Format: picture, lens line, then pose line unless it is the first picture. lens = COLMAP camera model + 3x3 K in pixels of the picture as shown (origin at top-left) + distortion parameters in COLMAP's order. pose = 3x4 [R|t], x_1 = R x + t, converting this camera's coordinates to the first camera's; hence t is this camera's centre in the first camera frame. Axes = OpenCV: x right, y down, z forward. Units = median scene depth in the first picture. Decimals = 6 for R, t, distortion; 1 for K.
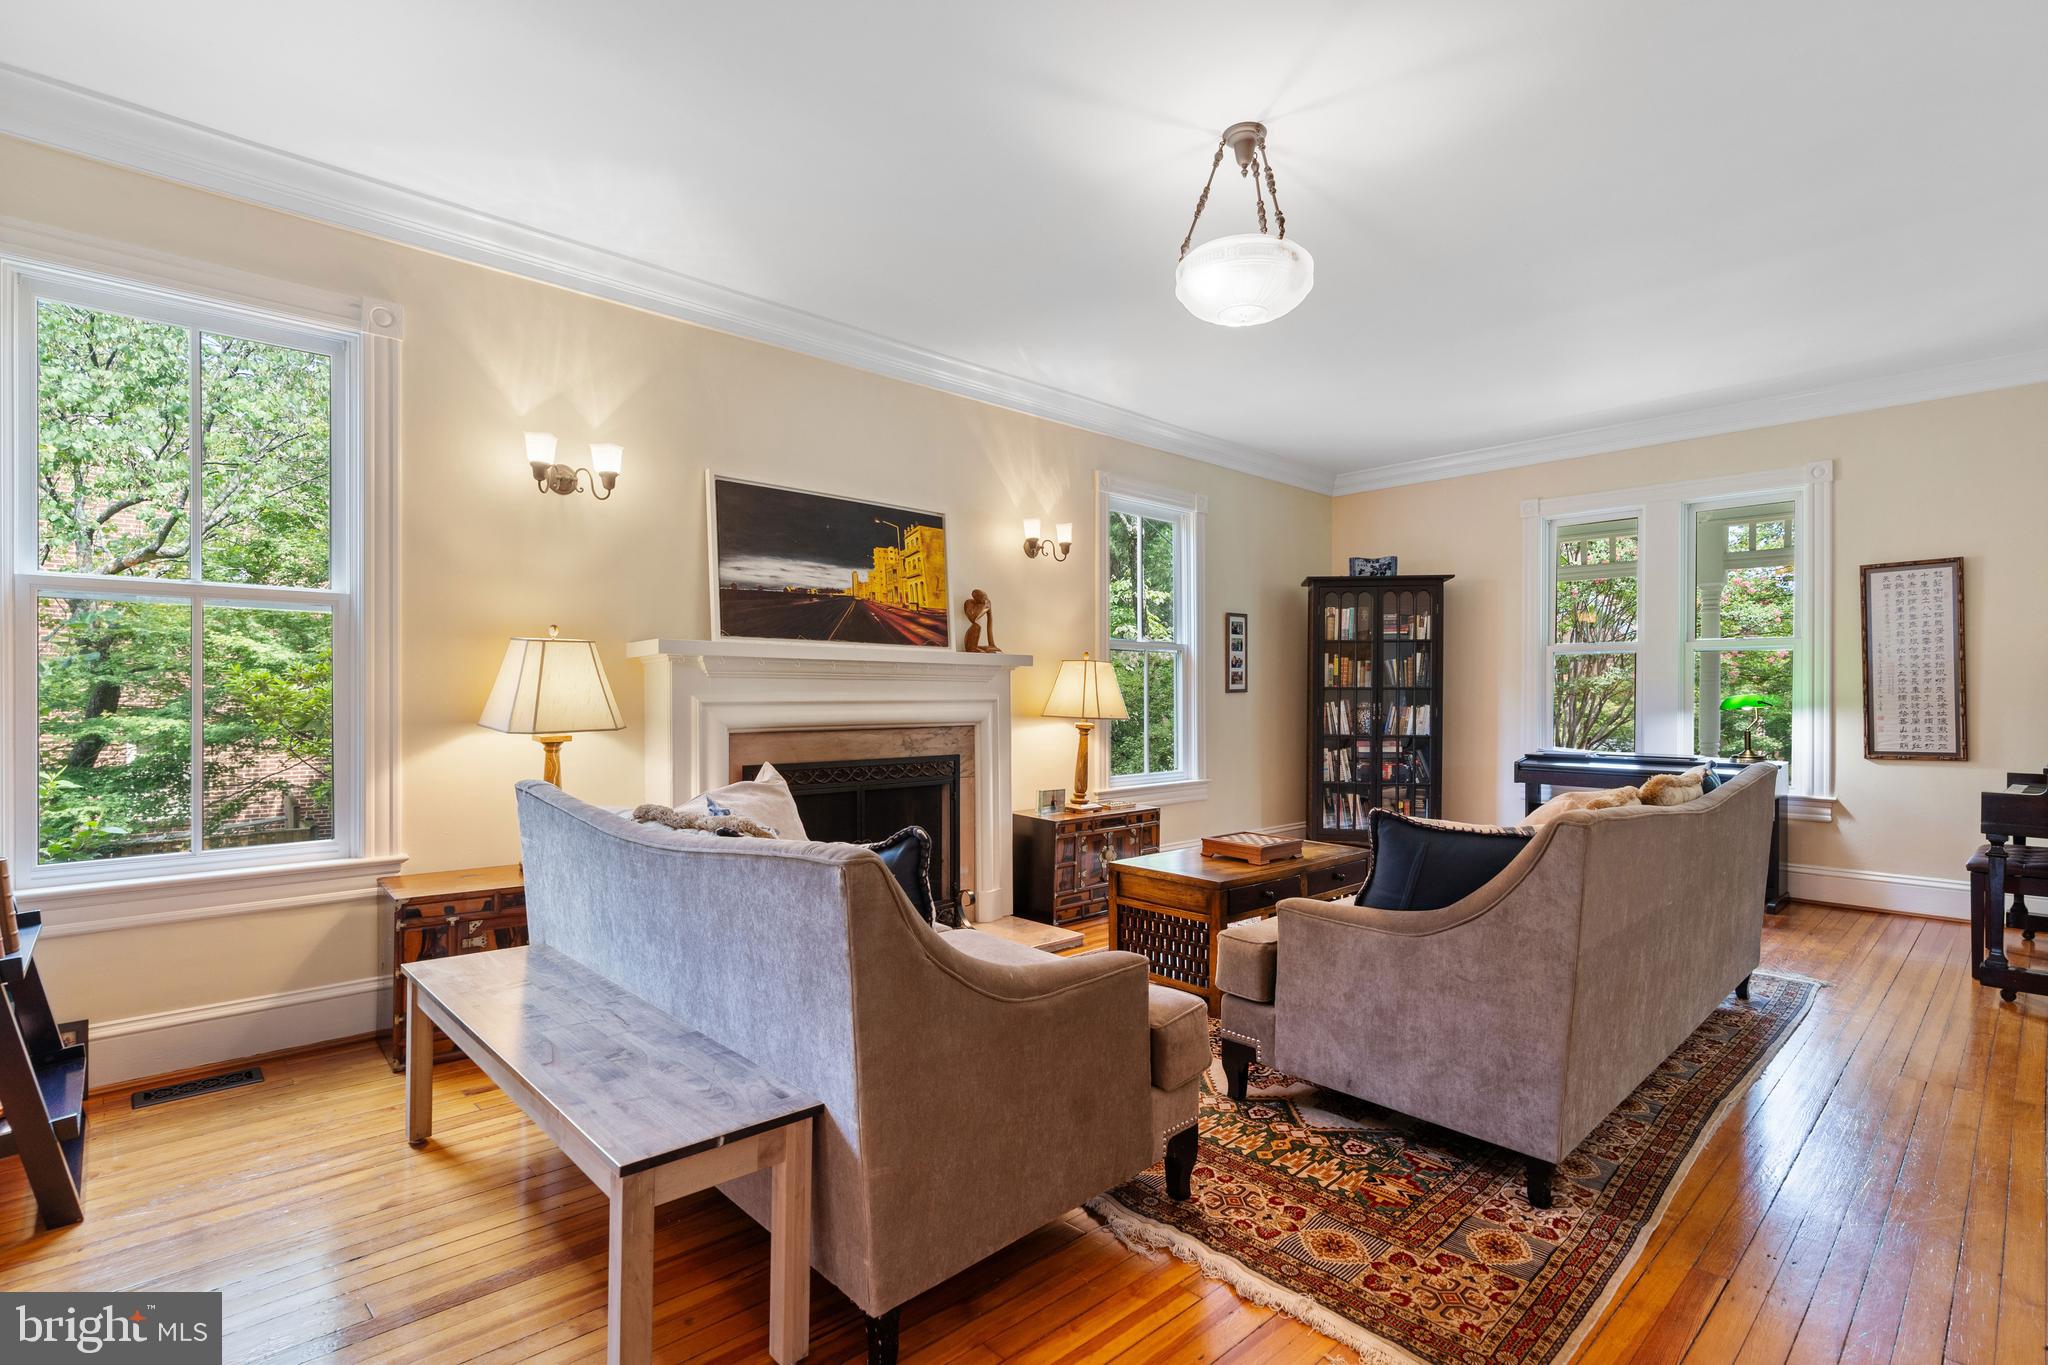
lens RADIAL K [[957.7, 0, 1034.4], [0, 957.7, 691.8], [0, 0, 1]] dist [0.001952, 0.000107]
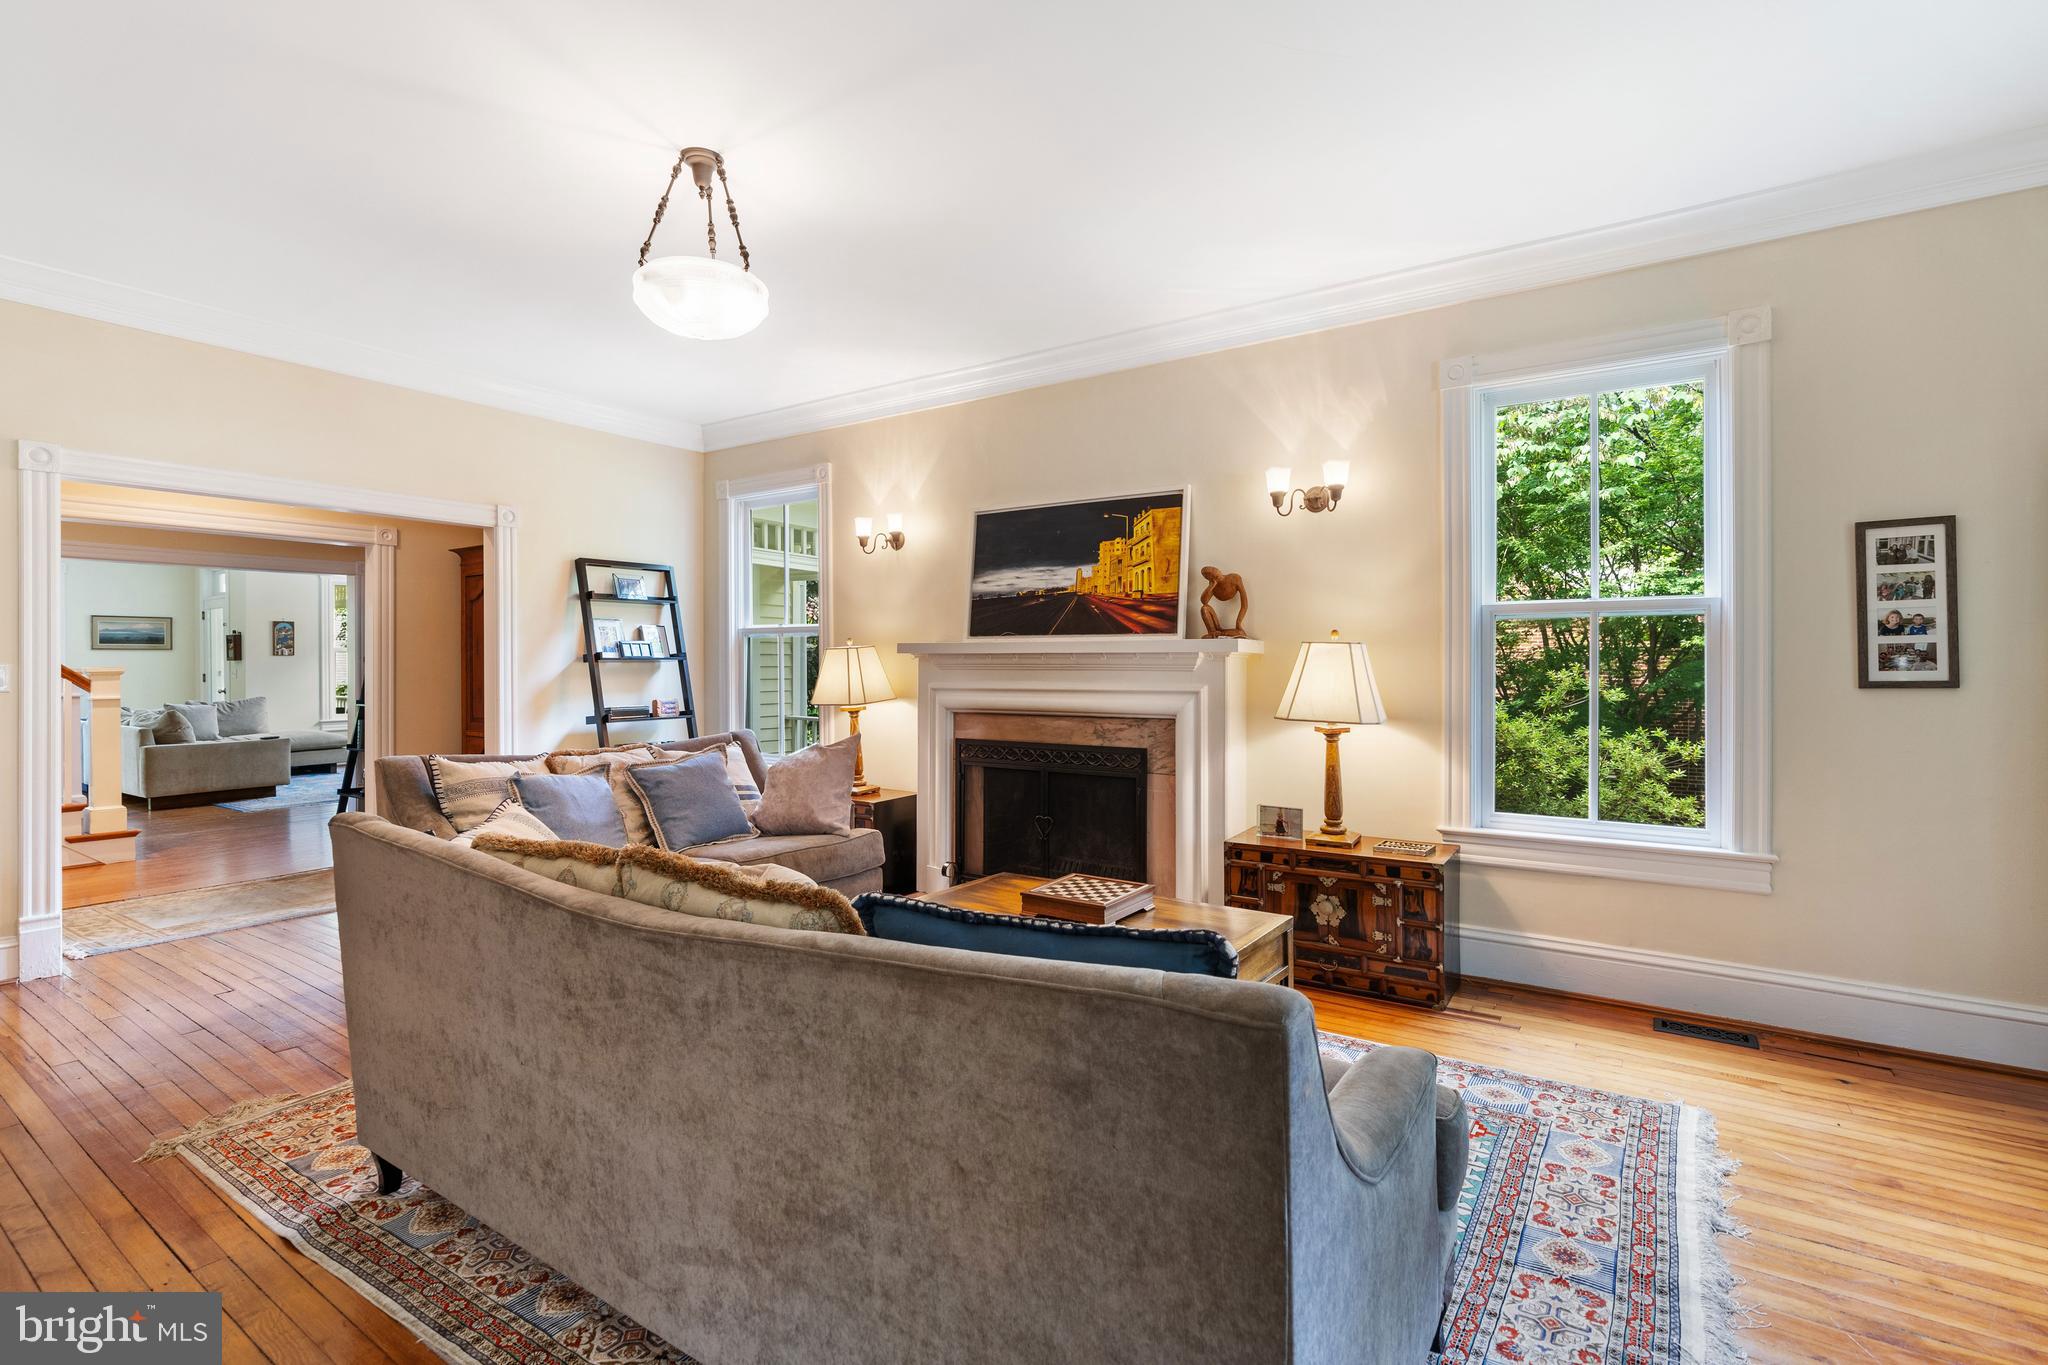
lens RADIAL K [[935.3, 0, 1042.1], [0, 935.3, 672.2], [0, 0, 1]] dist [-0.010401, 0.002670]
pose [[0.236014, -0.006295, -0.971729, 0.778886], [-0.005743, 0.999953, -0.007873, -0.001486], [0.971733, 0.007439, 0.235967, 0.680328]]
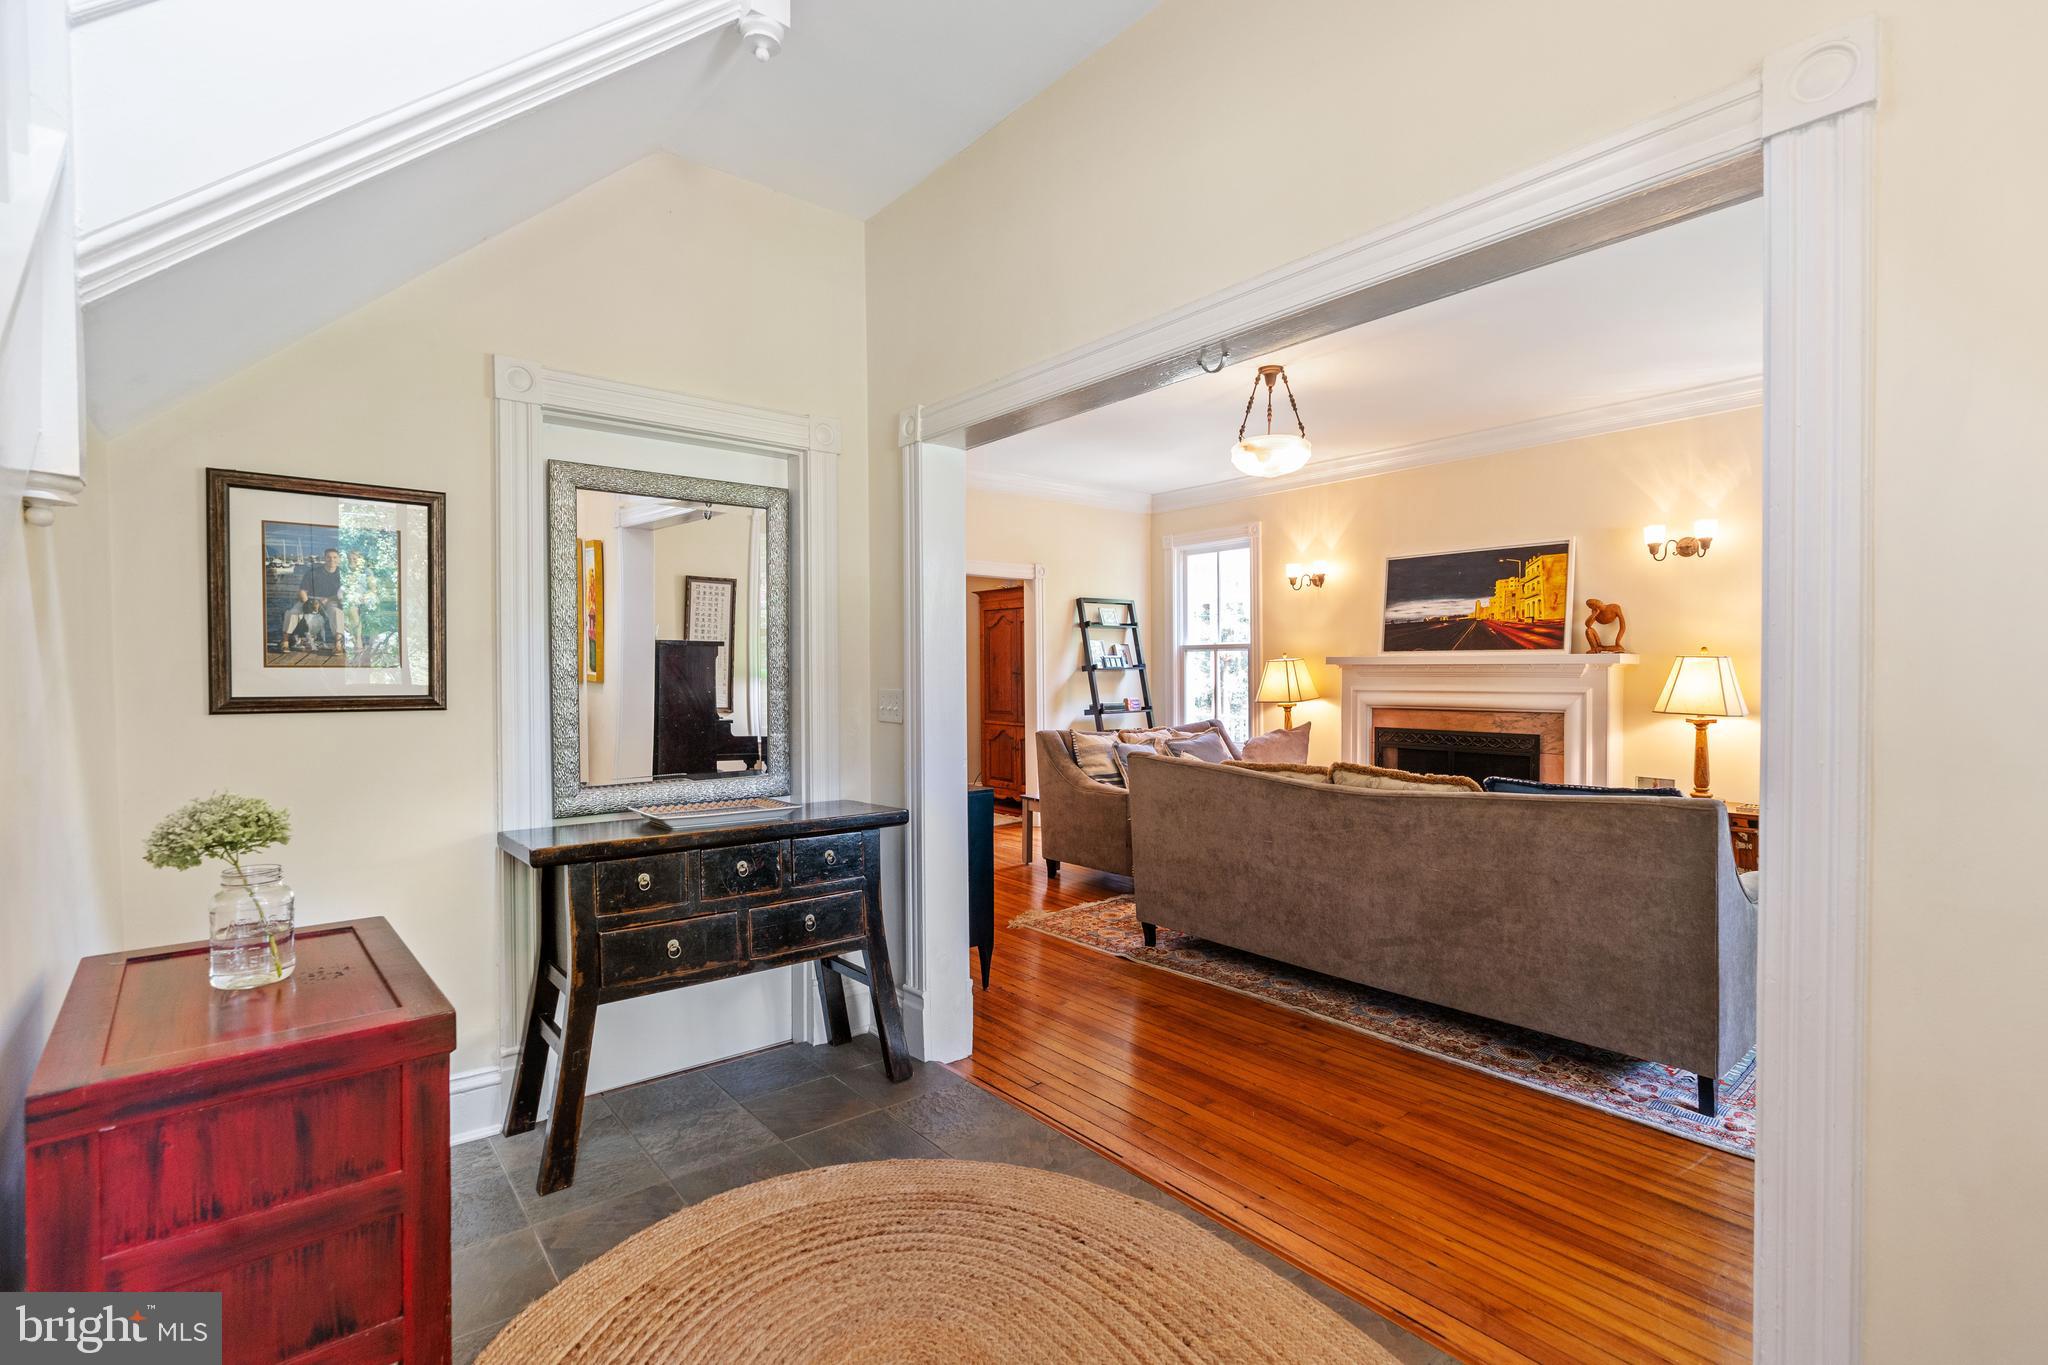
lens RADIAL K [[935.3, 0, 1036.3], [0, 935.3, 689.9], [0, 0, 1]] dist [-0.010401, 0.002670]
pose [[-0.053197, 0.008652, -0.998547, 1.178401], [-0.005840, 0.999943, 0.008975, -0.001131], [0.998567, 0.006309, -0.053143, 0.397743]]
